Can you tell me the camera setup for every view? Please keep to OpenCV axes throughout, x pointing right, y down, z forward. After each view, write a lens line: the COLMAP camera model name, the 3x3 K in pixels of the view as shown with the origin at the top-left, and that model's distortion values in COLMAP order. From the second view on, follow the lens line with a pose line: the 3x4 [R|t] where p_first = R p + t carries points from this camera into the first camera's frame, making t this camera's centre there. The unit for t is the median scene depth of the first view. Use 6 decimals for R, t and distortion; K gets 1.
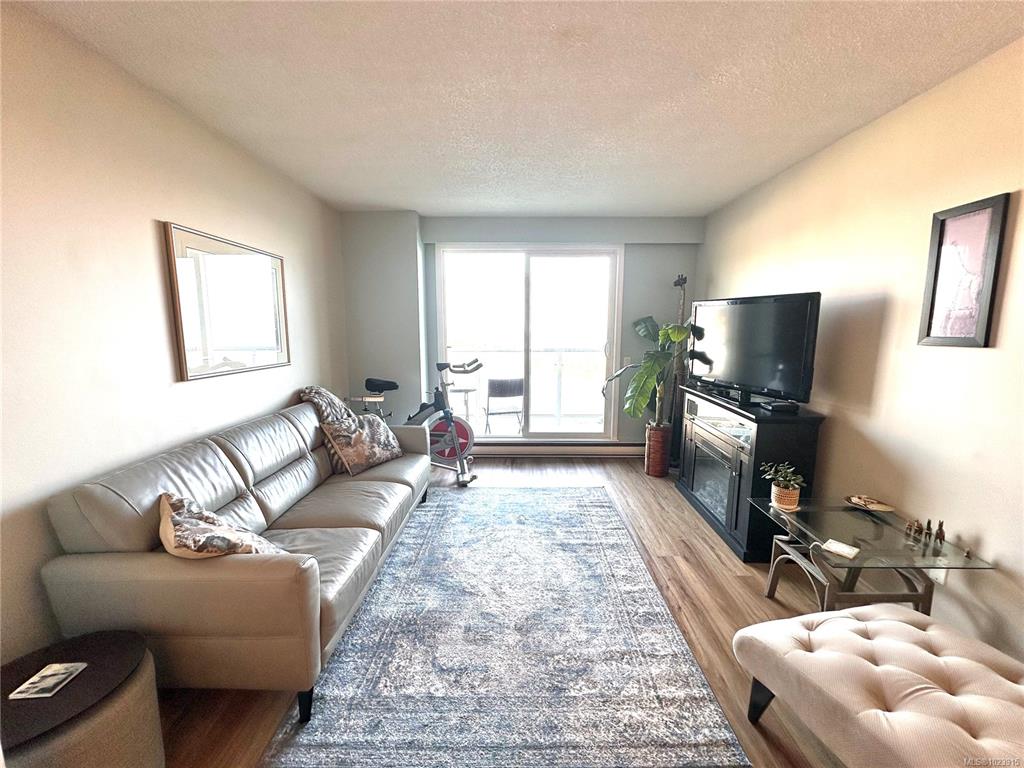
lens RADIAL K [[415.5, 0, 513.5], [0, 415.5, 383.2], [0, 0, 1]] dist [-0.003831, -0.000858]
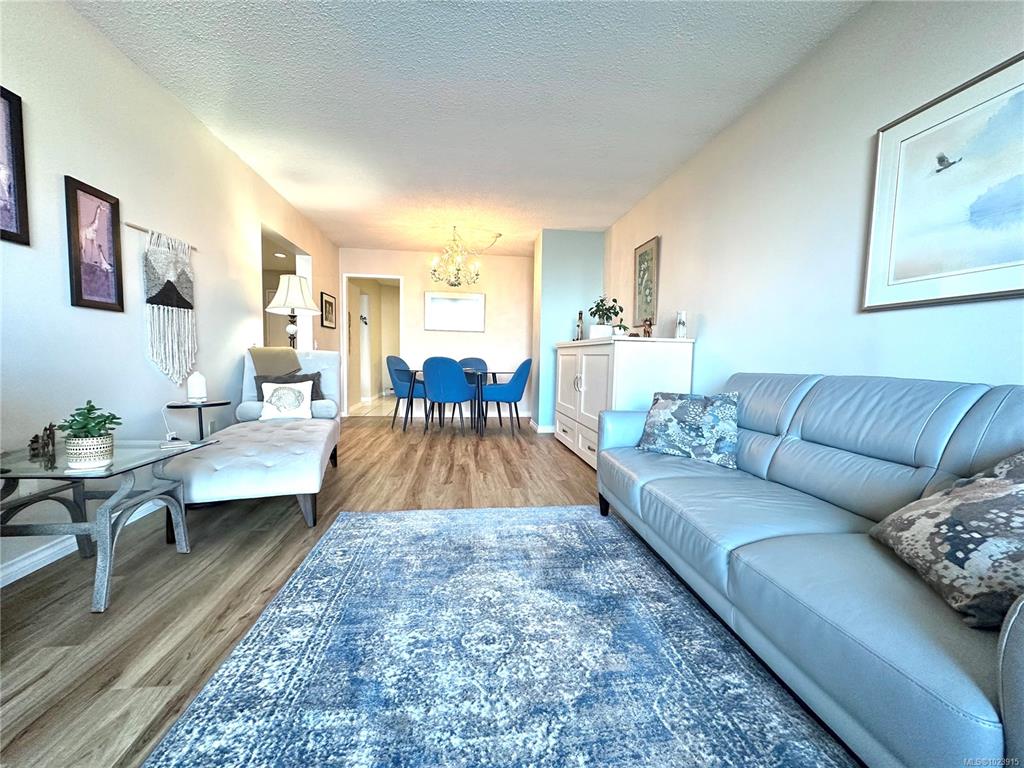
lens RADIAL K [[415.5, 0, 510.7], [0, 415.5, 387.8], [0, 0, 1]] dist [-0.003831, -0.000858]
pose [[-0.991727, -0.011833, -0.127819, 0.054506], [-0.037939, 0.978277, 0.203801, 0.003354], [0.122631, 0.206964, -0.970632, 1.737638]]
